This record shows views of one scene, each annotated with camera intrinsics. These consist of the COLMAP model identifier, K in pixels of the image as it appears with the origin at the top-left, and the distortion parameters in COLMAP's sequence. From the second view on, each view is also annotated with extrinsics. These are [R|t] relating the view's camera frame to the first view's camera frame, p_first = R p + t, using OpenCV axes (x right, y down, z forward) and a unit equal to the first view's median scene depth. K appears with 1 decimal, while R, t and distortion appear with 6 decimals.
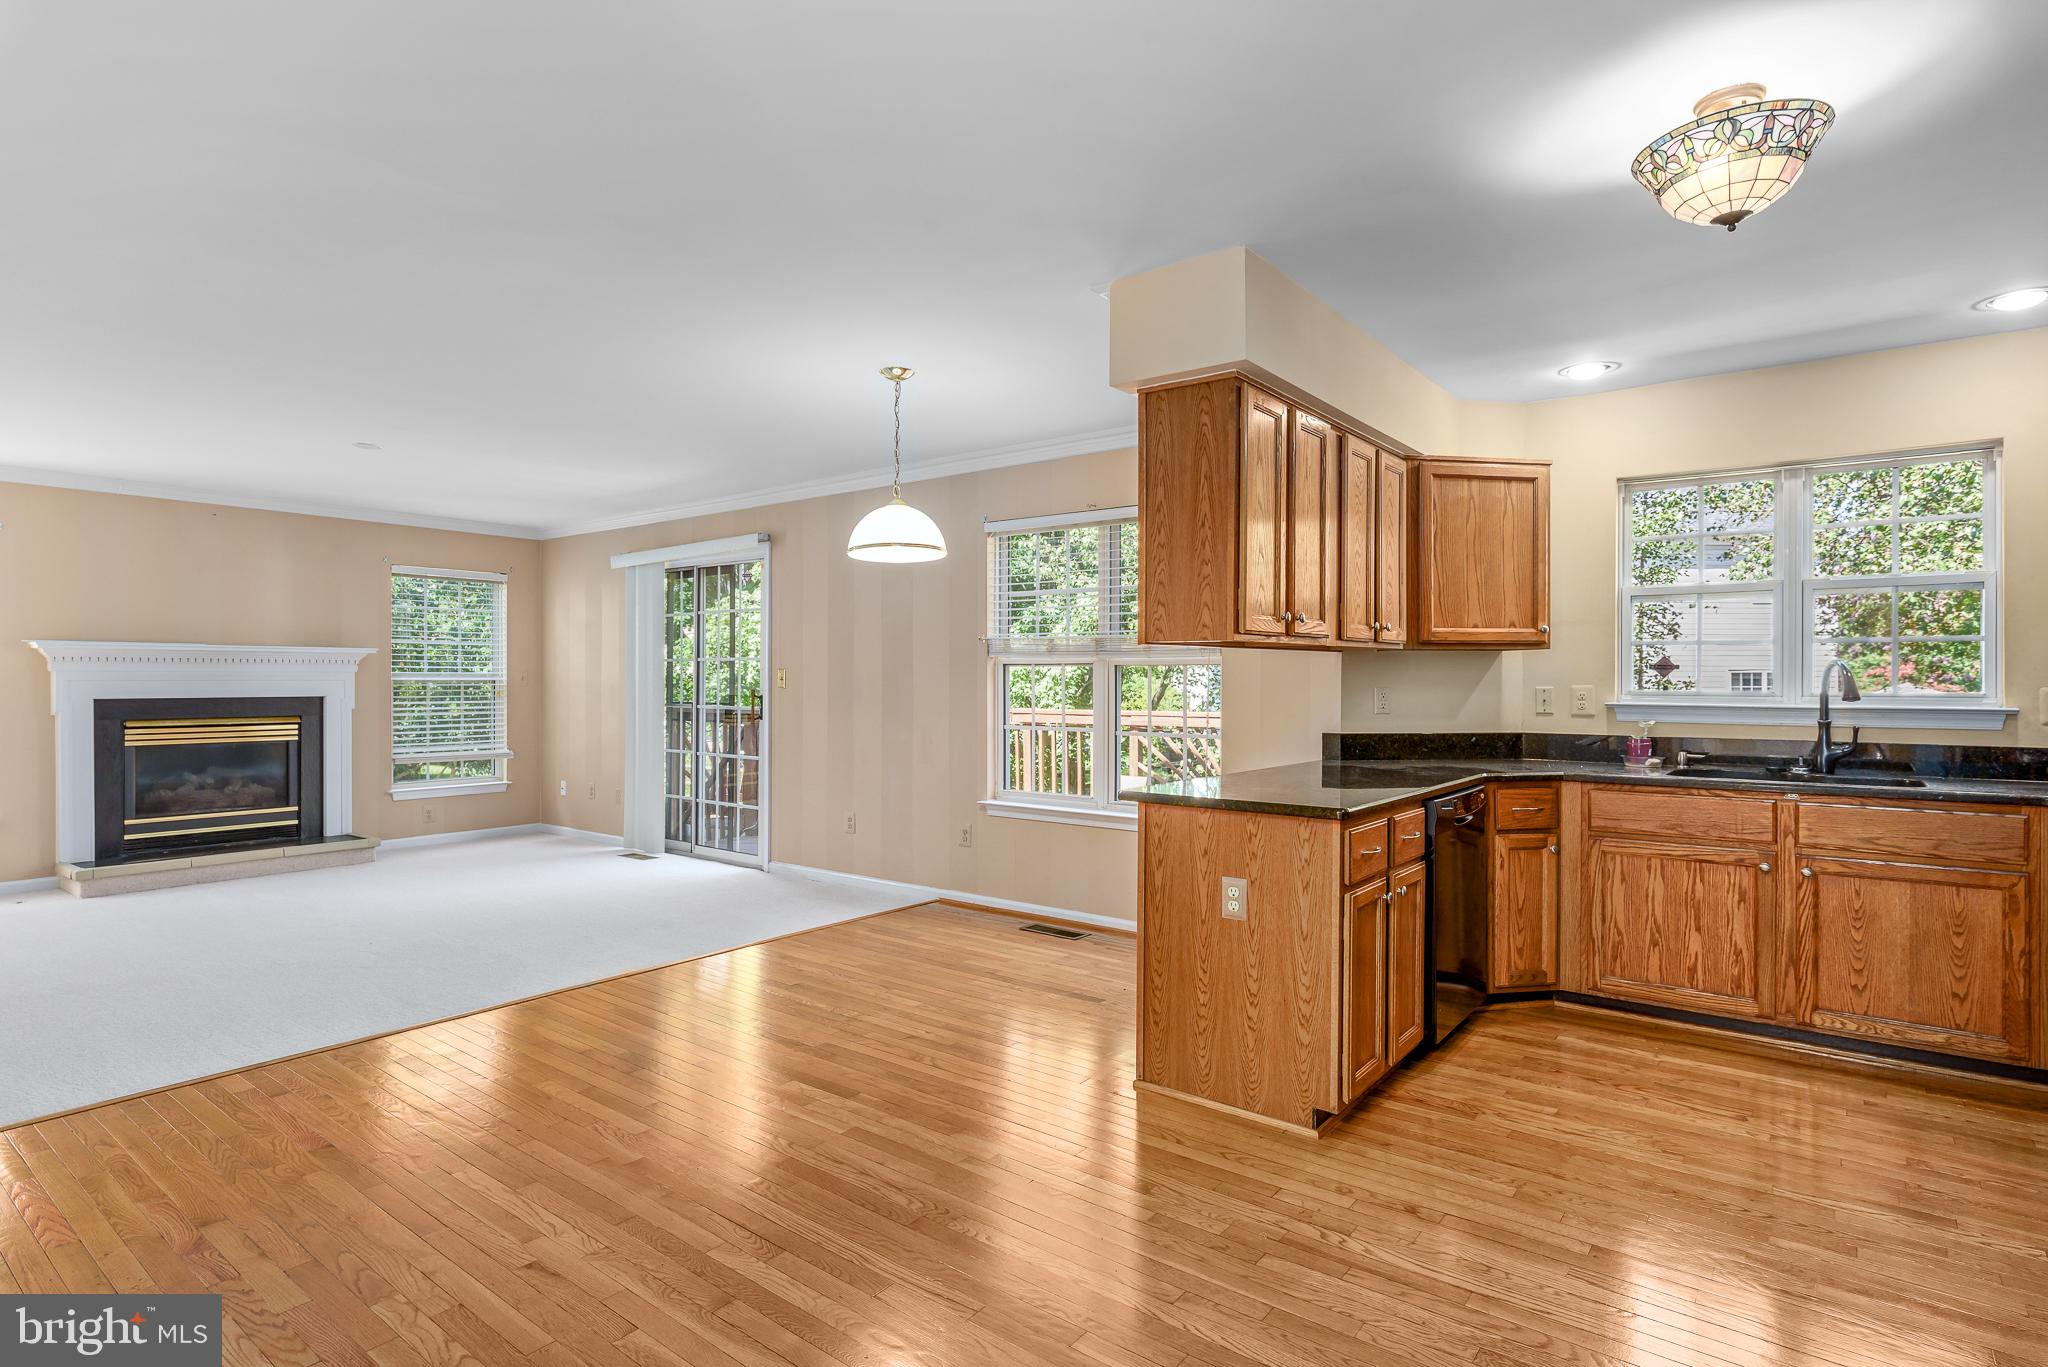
lens RADIAL K [[1034.5, 0, 1036.1], [0, 1034.5, 685.0], [0, 0, 1]] dist [-0.001315, -0.000206]
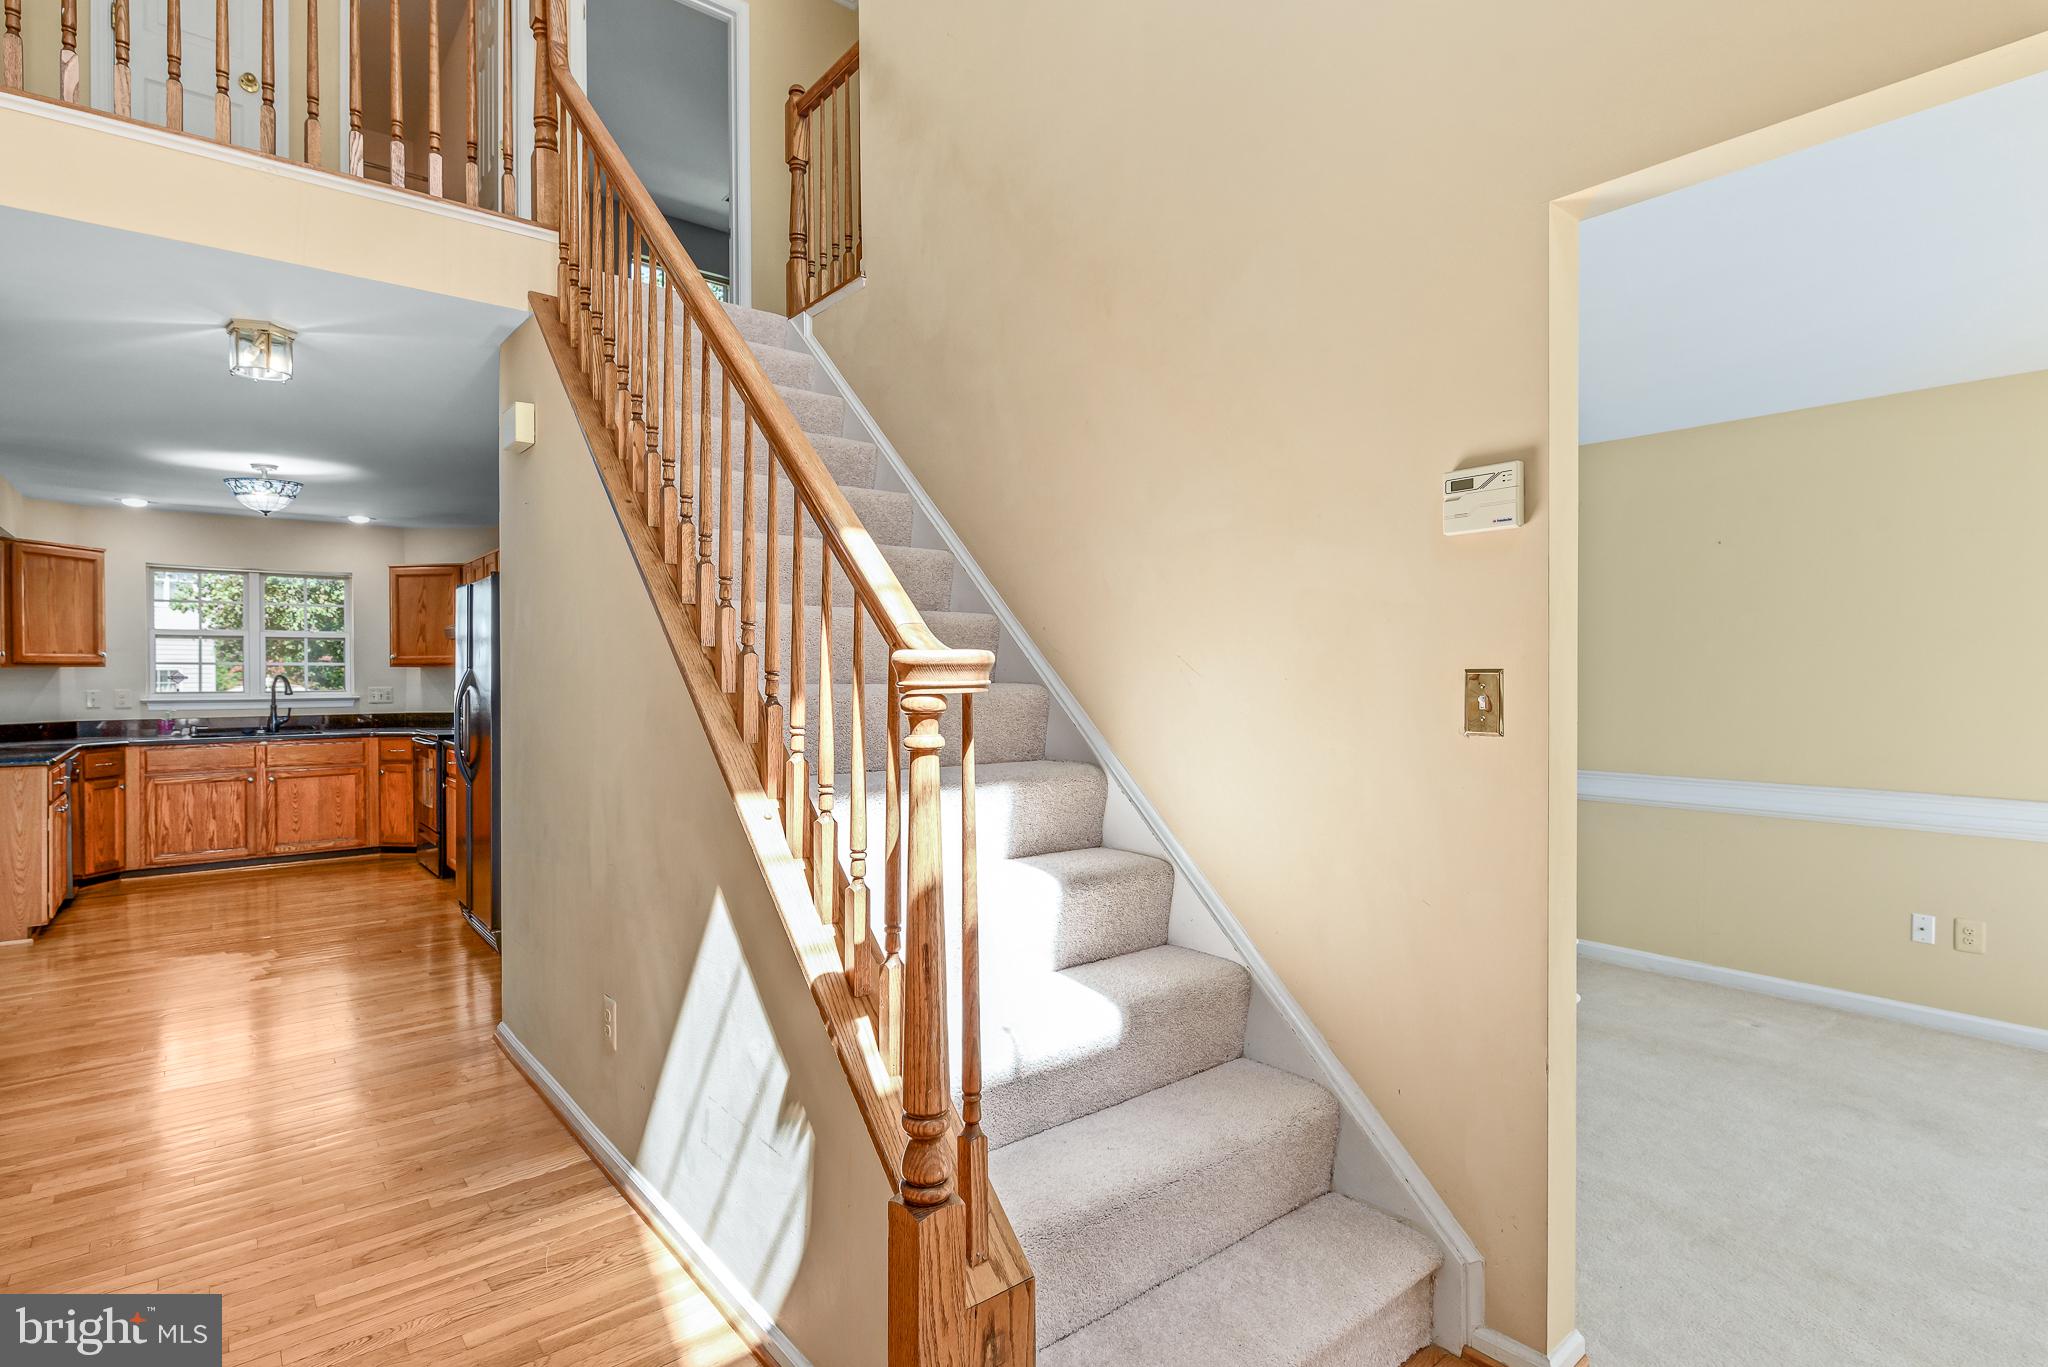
lens RADIAL K [[1034.5, 0, 1044.3], [0, 1034.5, 675.5], [0, 0, 1]] dist [-0.001315, -0.000206]
pose [[0.214929, -0.005988, 0.976611, -0.839794], [0.007338, 0.999963, 0.004517, -0.020226], [-0.976602, 0.006195, 0.214965, -0.852240]]
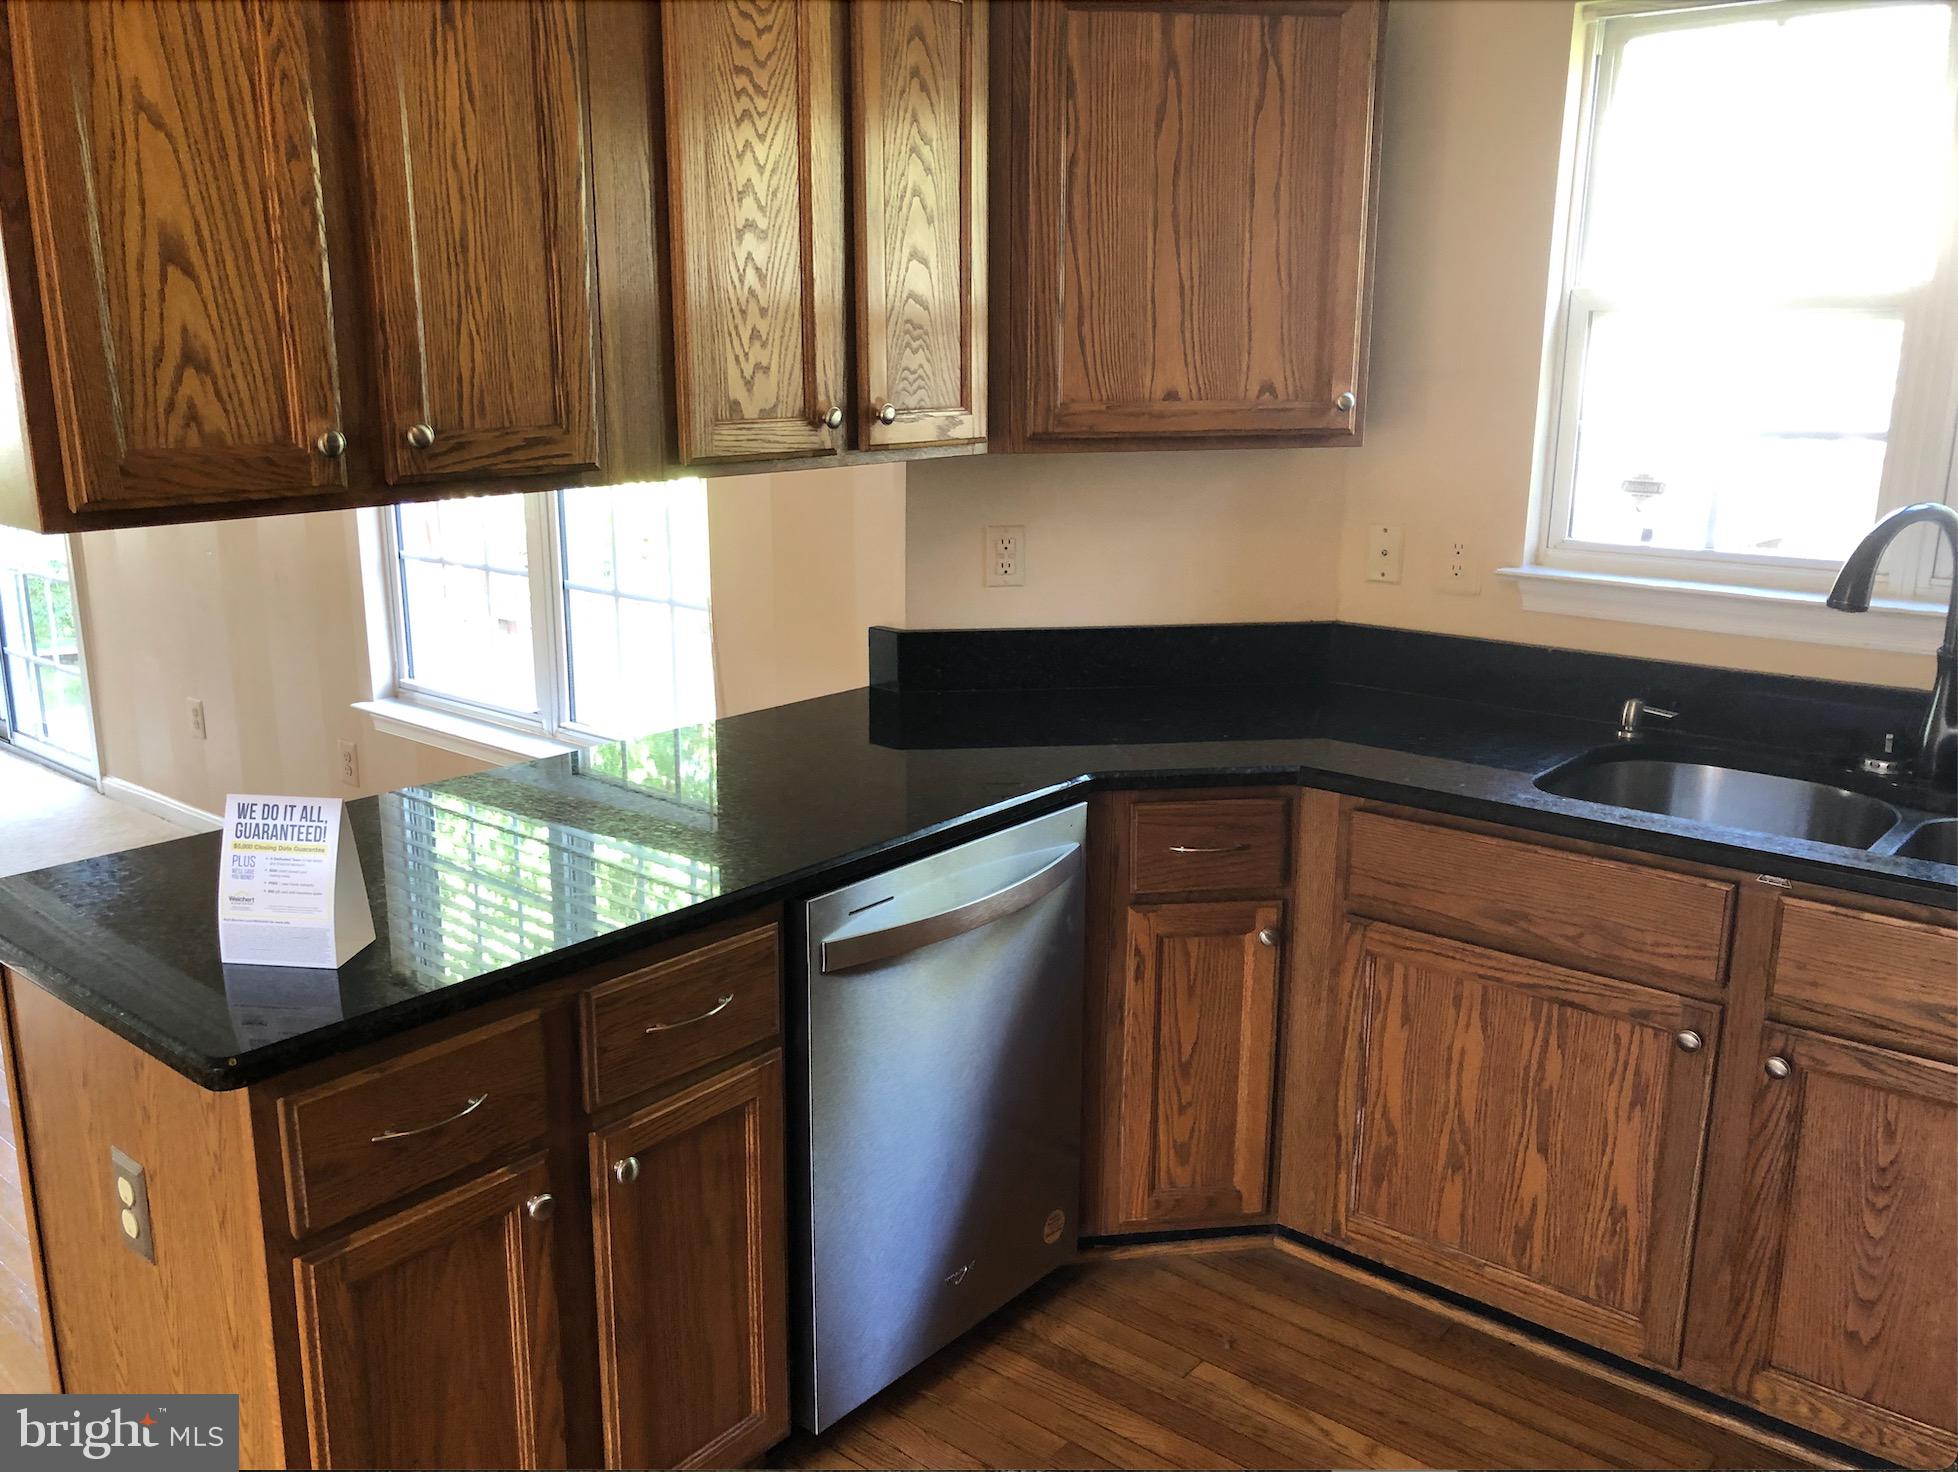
lens RADIAL K [[1588.7, 0, 979.6], [0, 1588.7, 742.6], [0, 0, 1]] dist [0.008668, 0.004255]
pose [[0.999359, 0.012699, -0.033483, 0.407777], [-0.004487, 0.972047, 0.234746, -0.078078], [0.035528, -0.234445, 0.971480, 0.372872]]
